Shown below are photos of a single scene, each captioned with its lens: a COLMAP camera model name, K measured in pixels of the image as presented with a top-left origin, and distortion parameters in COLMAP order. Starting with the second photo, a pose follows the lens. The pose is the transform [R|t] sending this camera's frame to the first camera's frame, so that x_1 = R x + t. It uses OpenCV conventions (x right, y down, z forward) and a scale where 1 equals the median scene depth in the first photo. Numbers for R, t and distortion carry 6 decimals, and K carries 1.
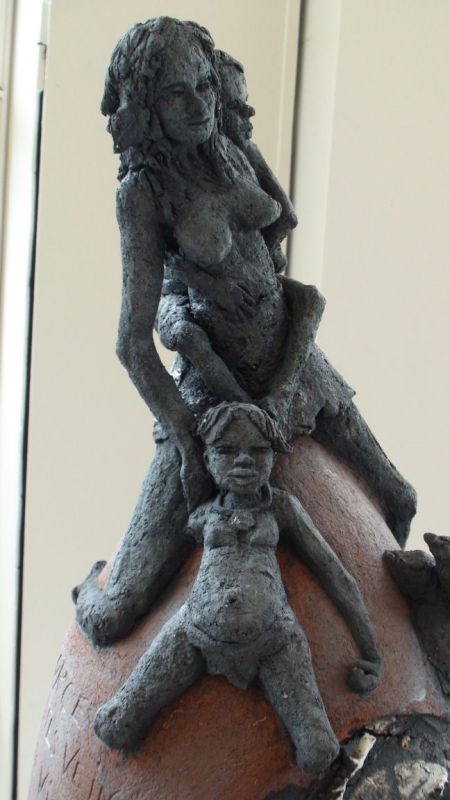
lens RADIAL K [[934.8, 0, 225.0], [0, 934.8, 400.0], [0, 0, 1]] dist [0.005806, -0.004162]
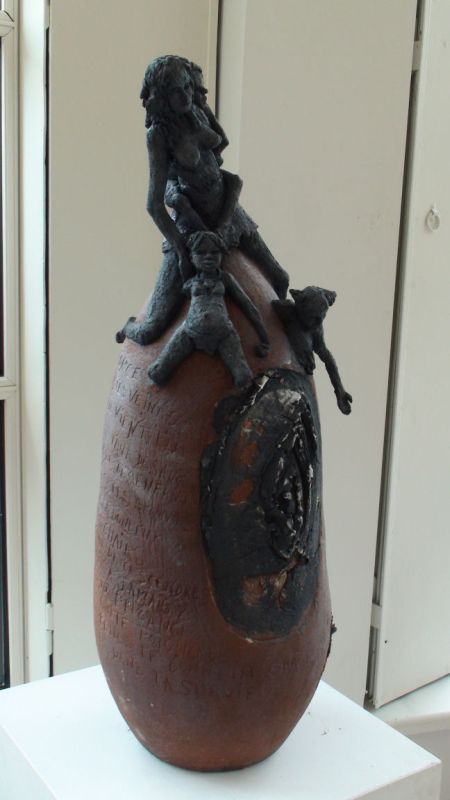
lens RADIAL K [[934.8, 0, 225.0], [0, 934.8, 400.0], [0, 0, 1]] dist [0.005806, -0.004162]
pose [[0.995801, -0.036301, 0.084036, -0.138527], [0.022699, 0.987260, 0.157488, 0.049749], [-0.088682, -0.154919, 0.983939, -1.240179]]
